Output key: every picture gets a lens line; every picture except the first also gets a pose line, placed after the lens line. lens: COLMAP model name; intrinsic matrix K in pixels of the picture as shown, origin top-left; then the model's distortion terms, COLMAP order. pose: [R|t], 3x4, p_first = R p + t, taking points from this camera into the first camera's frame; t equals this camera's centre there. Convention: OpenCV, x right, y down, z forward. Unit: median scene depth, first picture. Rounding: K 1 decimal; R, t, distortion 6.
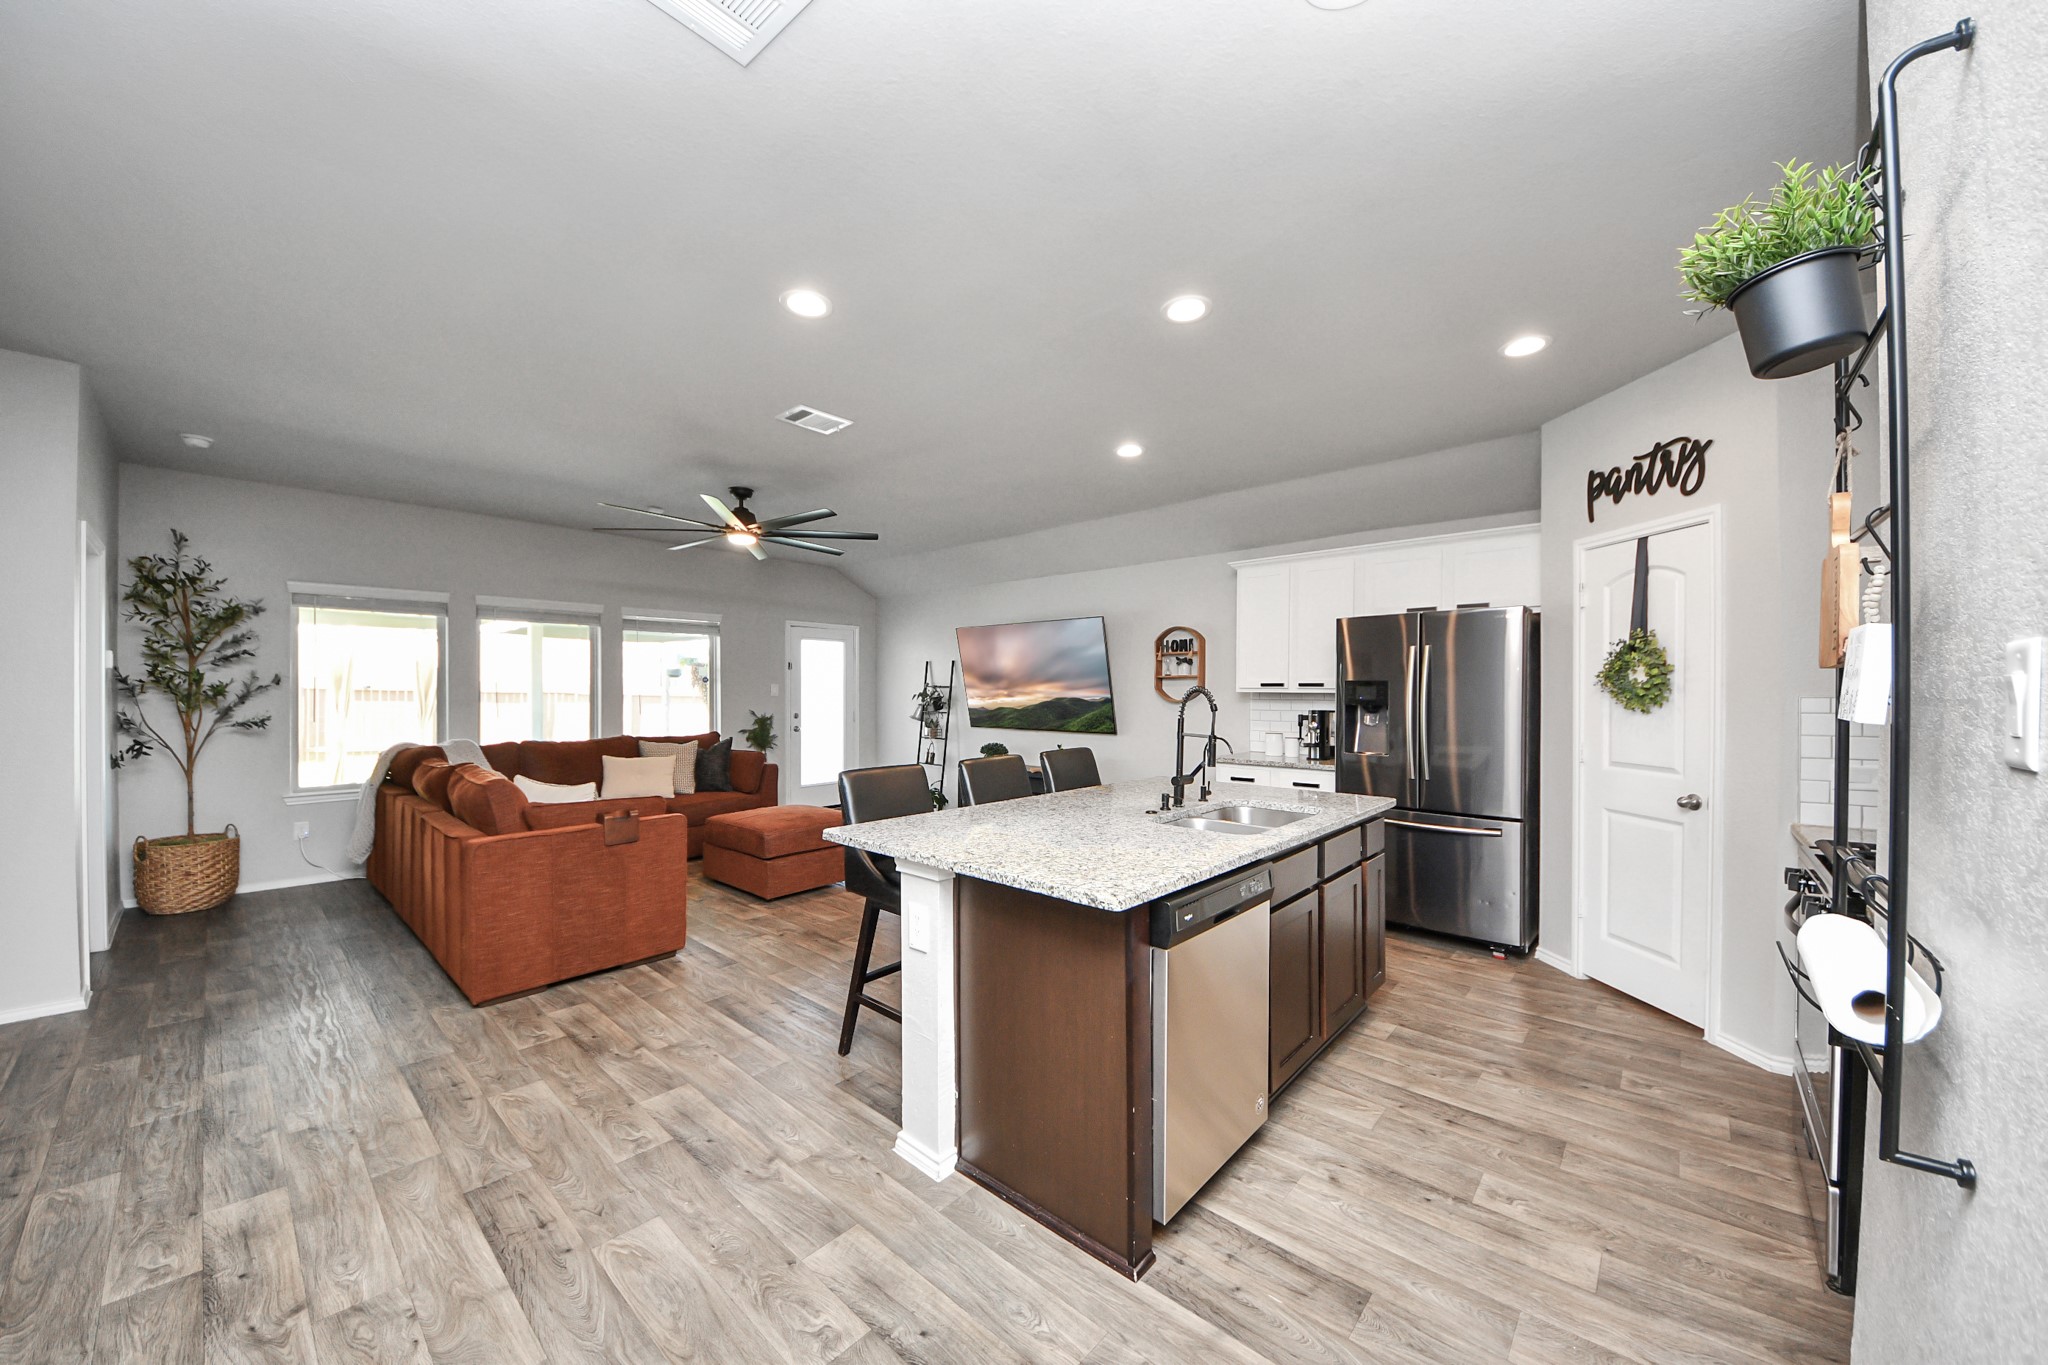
lens RADIAL K [[724.8, 0, 1030.2], [0, 724.8, 699.3], [0, 0, 1]] dist [-0.000982, -0.003706]
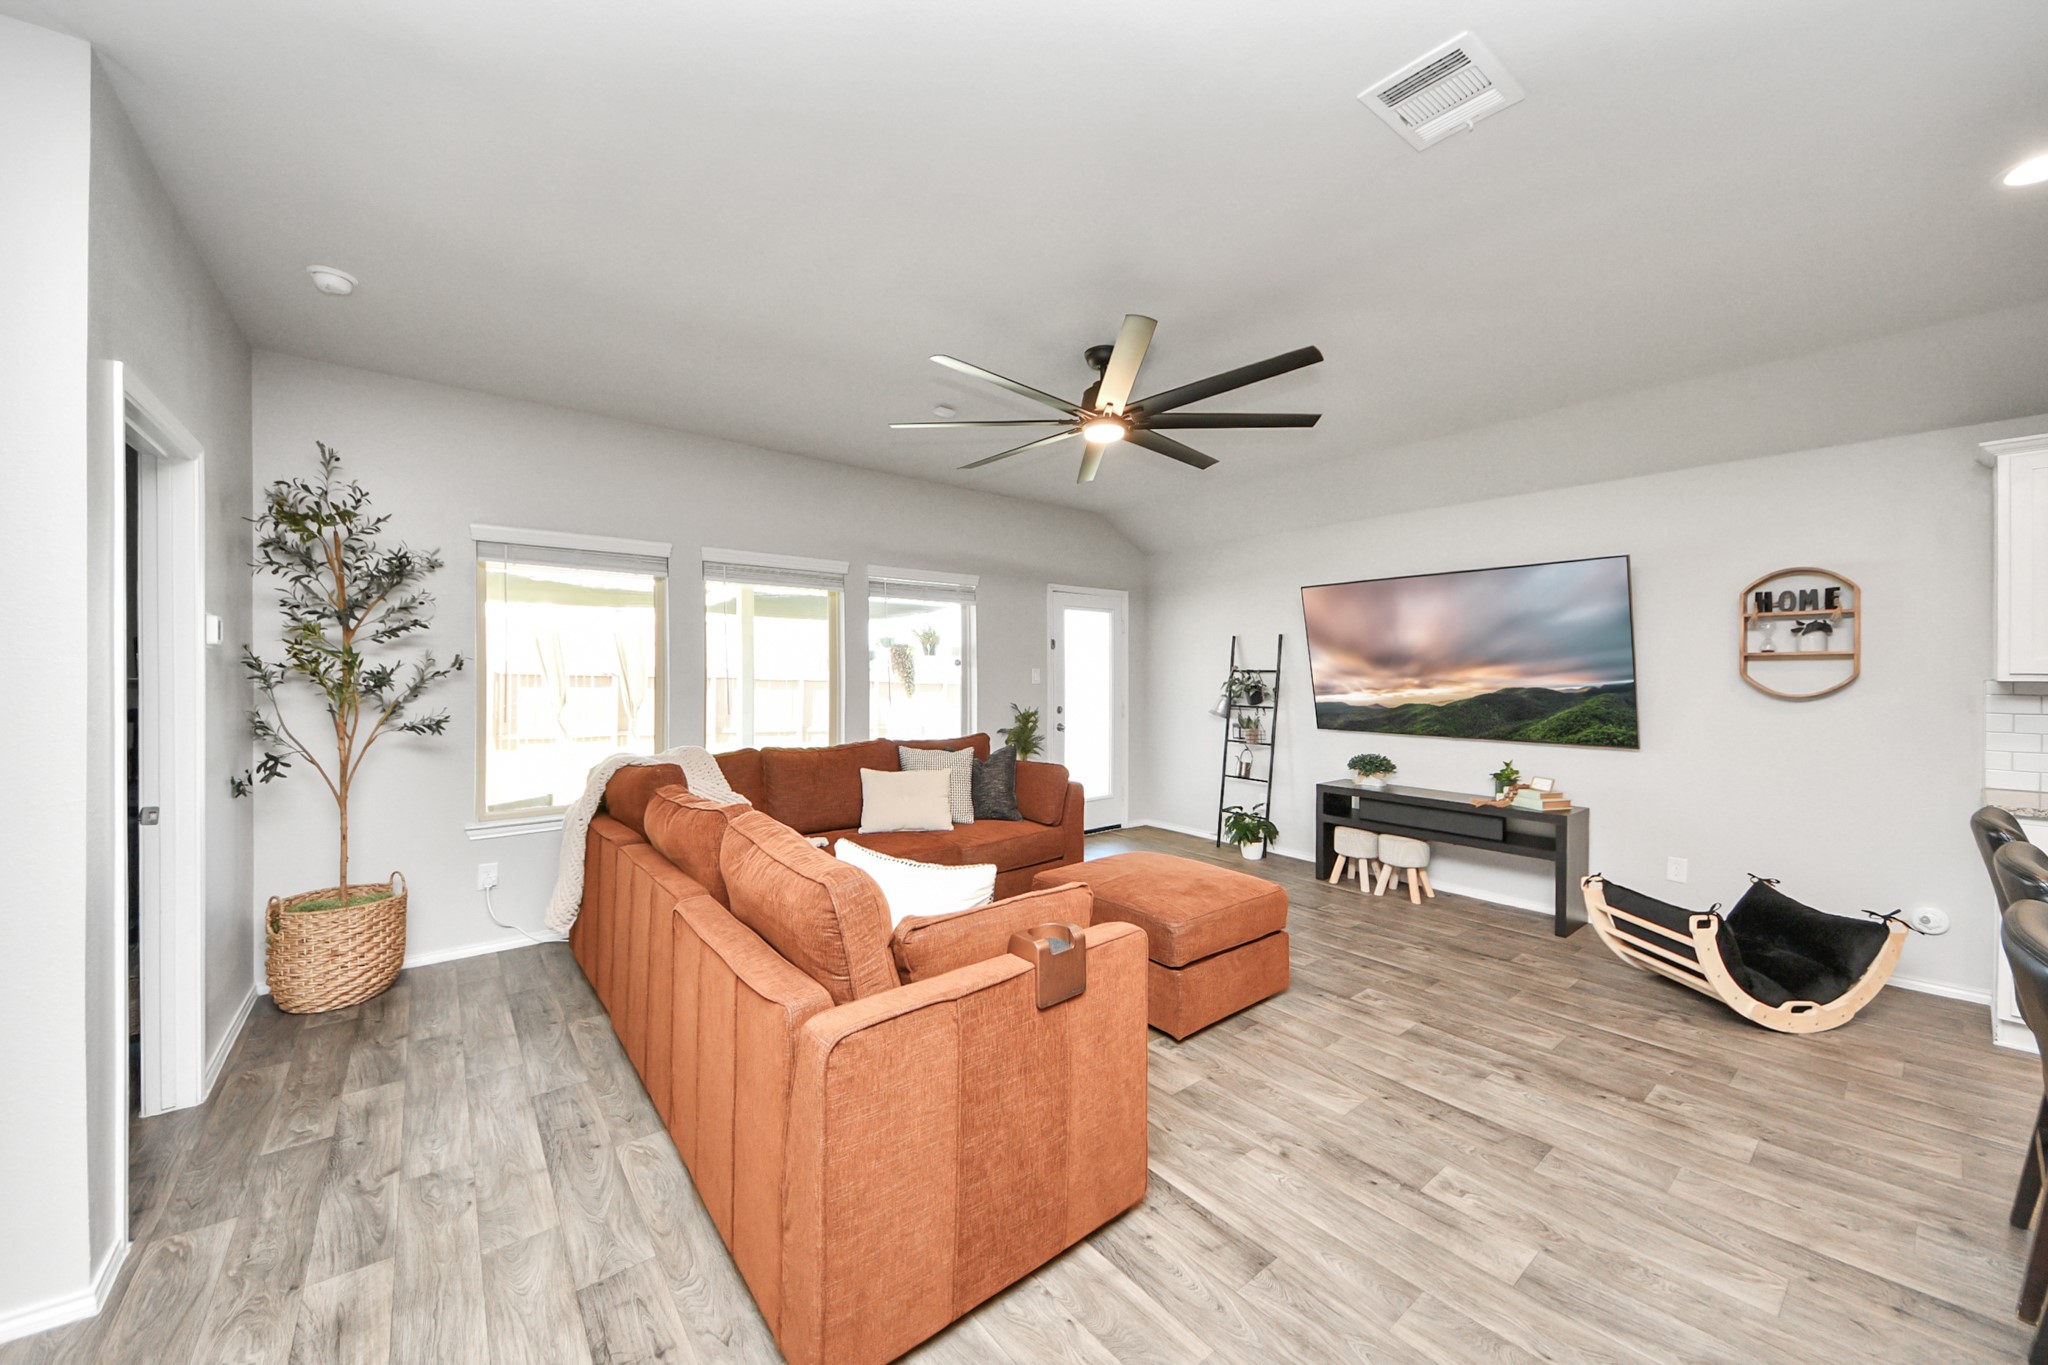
lens RADIAL K [[744.7, 0, 1024.0], [0, 744.7, 682.5], [0, 0, 1]] dist [0.001839, 0.000086]
pose [[0.984587, 0.001785, -0.174888, -0.351181], [-0.002062, 0.999997, -0.001401, -0.008018], [0.174885, 0.001740, 0.984587, 0.357263]]
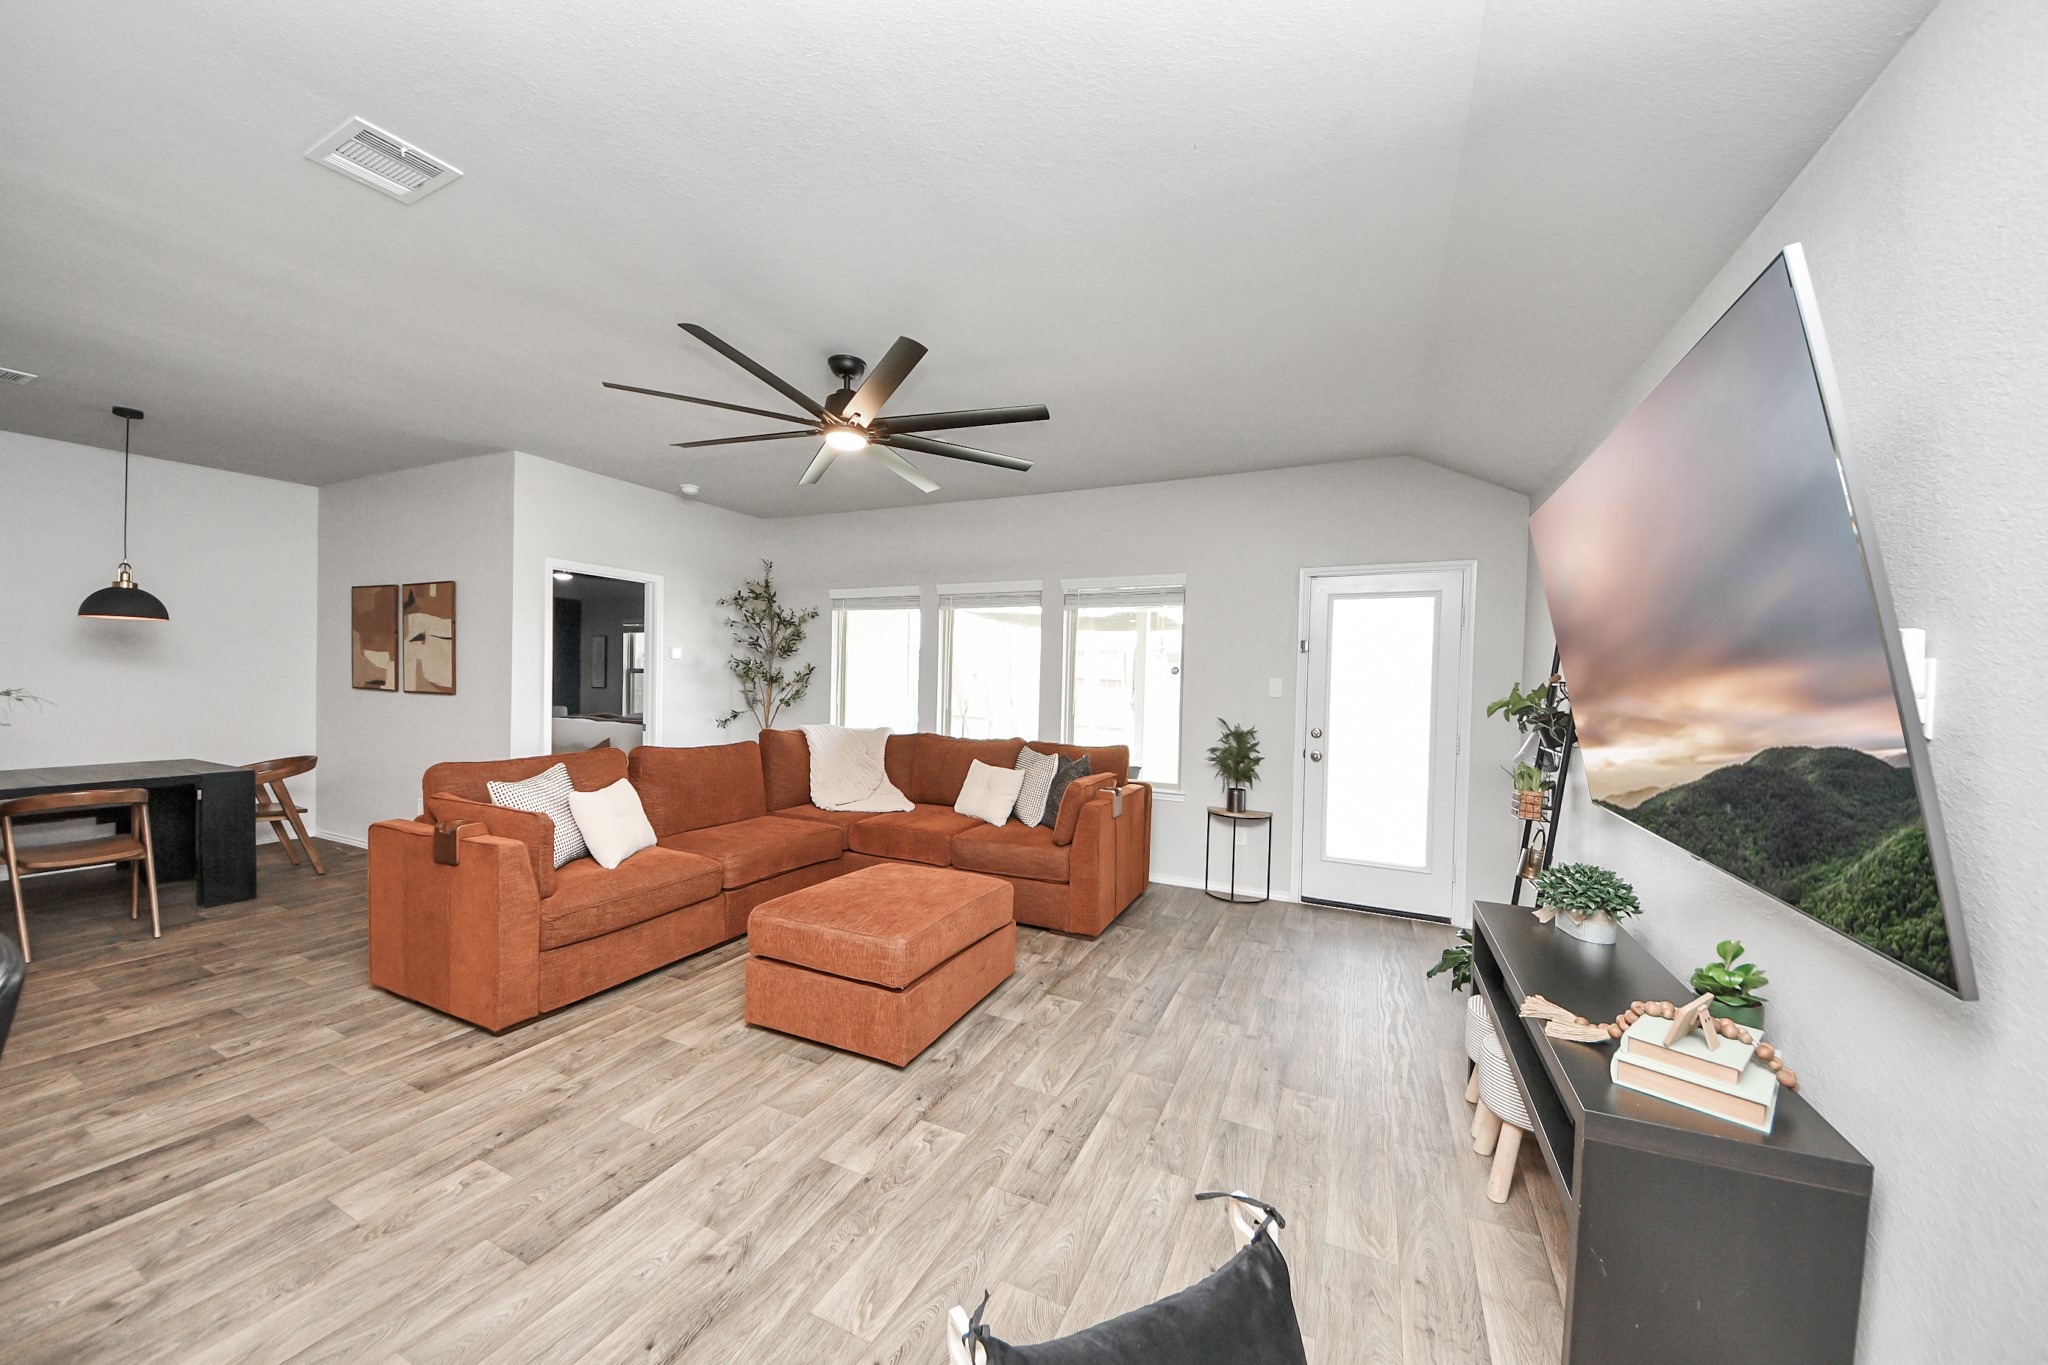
lens RADIAL K [[724.8, 0, 1030.2], [0, 724.8, 699.3], [0, 0, 1]] dist [-0.000982, -0.003706]
pose [[0.280416, 0.028539, -0.959454, 0.259015], [-0.034464, 0.999213, 0.019649, -0.012418], [0.959260, 0.027556, 0.281179, 0.967883]]
